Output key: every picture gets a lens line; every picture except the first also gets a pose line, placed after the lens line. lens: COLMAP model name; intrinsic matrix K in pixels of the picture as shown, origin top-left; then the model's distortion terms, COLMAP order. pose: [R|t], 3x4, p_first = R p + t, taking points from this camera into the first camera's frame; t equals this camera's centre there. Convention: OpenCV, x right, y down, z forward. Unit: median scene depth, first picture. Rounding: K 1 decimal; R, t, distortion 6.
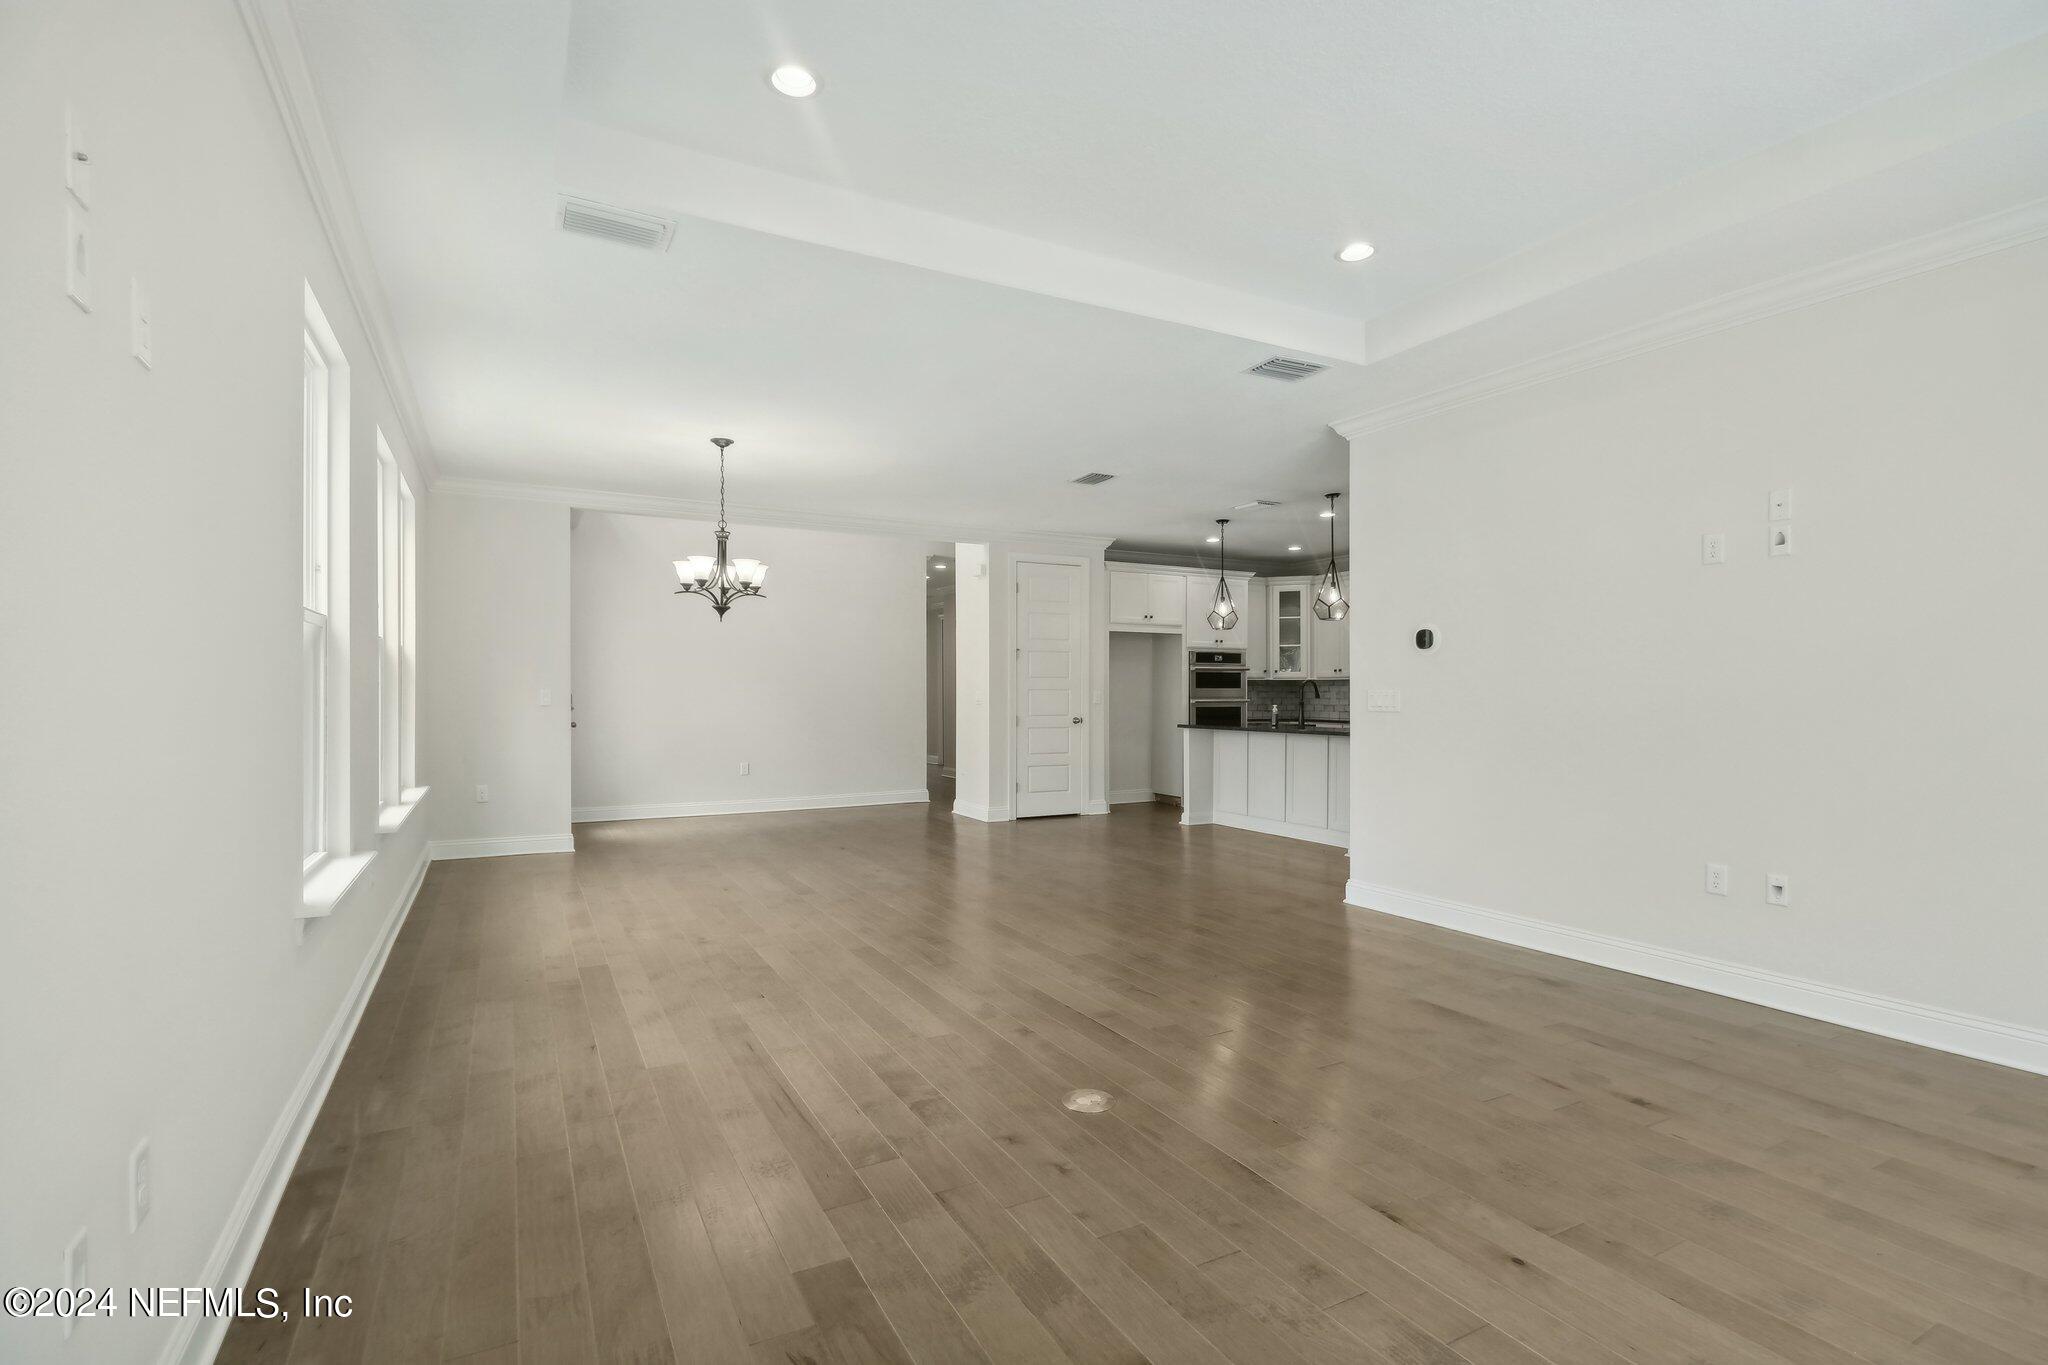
lens RADIAL K [[971.9, 0, 1034.7], [0, 971.9, 691.8], [0, 0, 1]] dist [-0.002028, -0.005154]
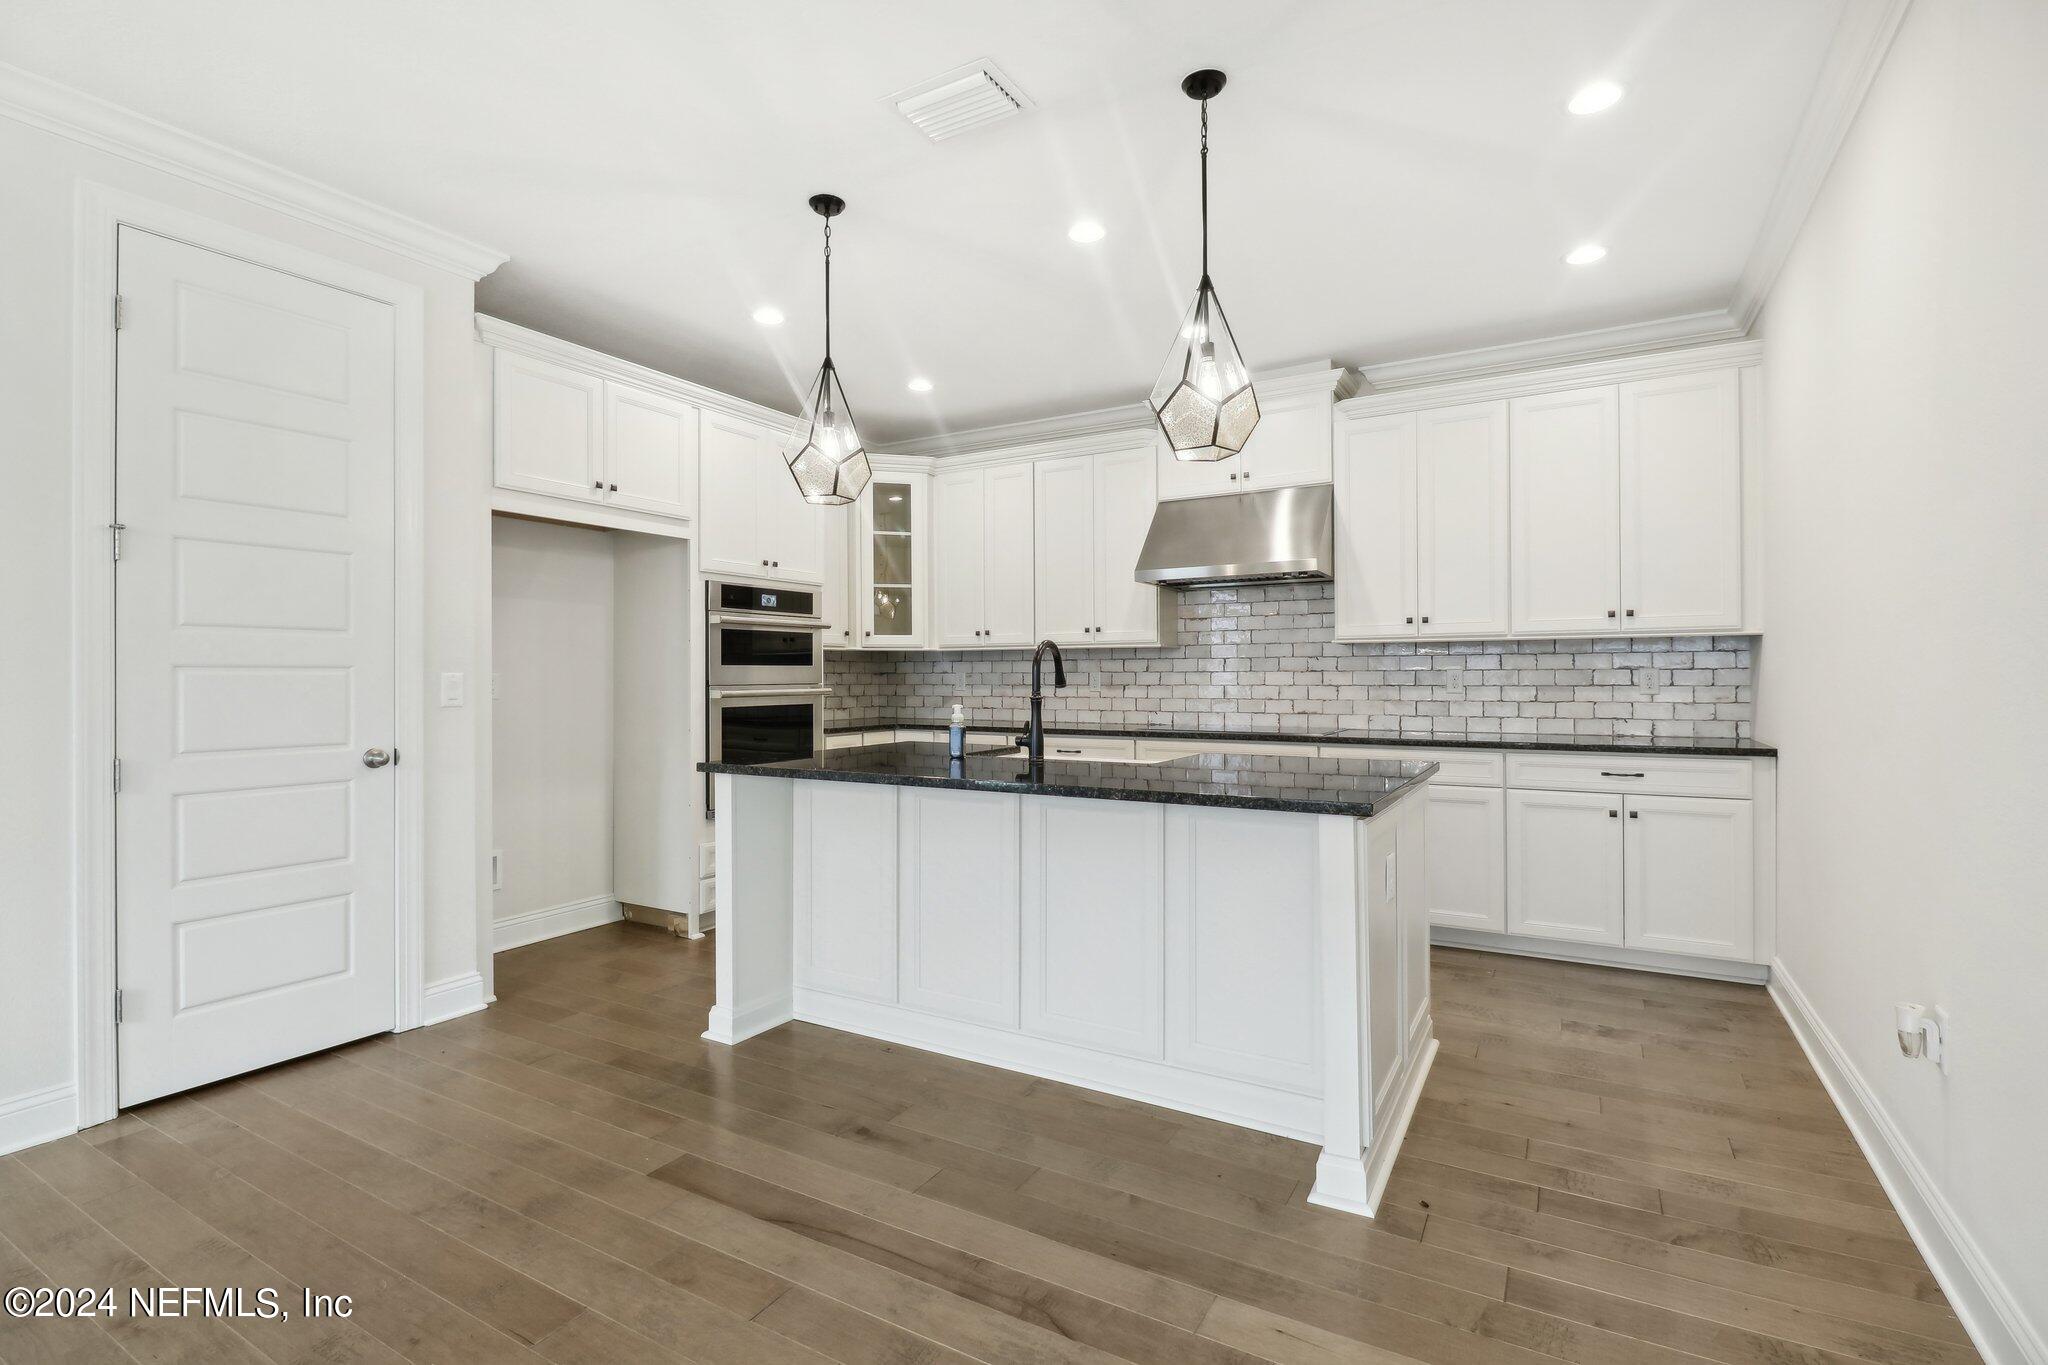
lens RADIAL K [[971.9, 0, 1032.8], [0, 971.9, 676.7], [0, 0, 1]] dist [-0.002028, -0.005154]
pose [[0.857232, -0.003417, 0.514920, 0.062251], [0.003523, 0.999993, 0.000770, 0.001707], [-0.514919, 0.001154, 0.857238, 0.571202]]
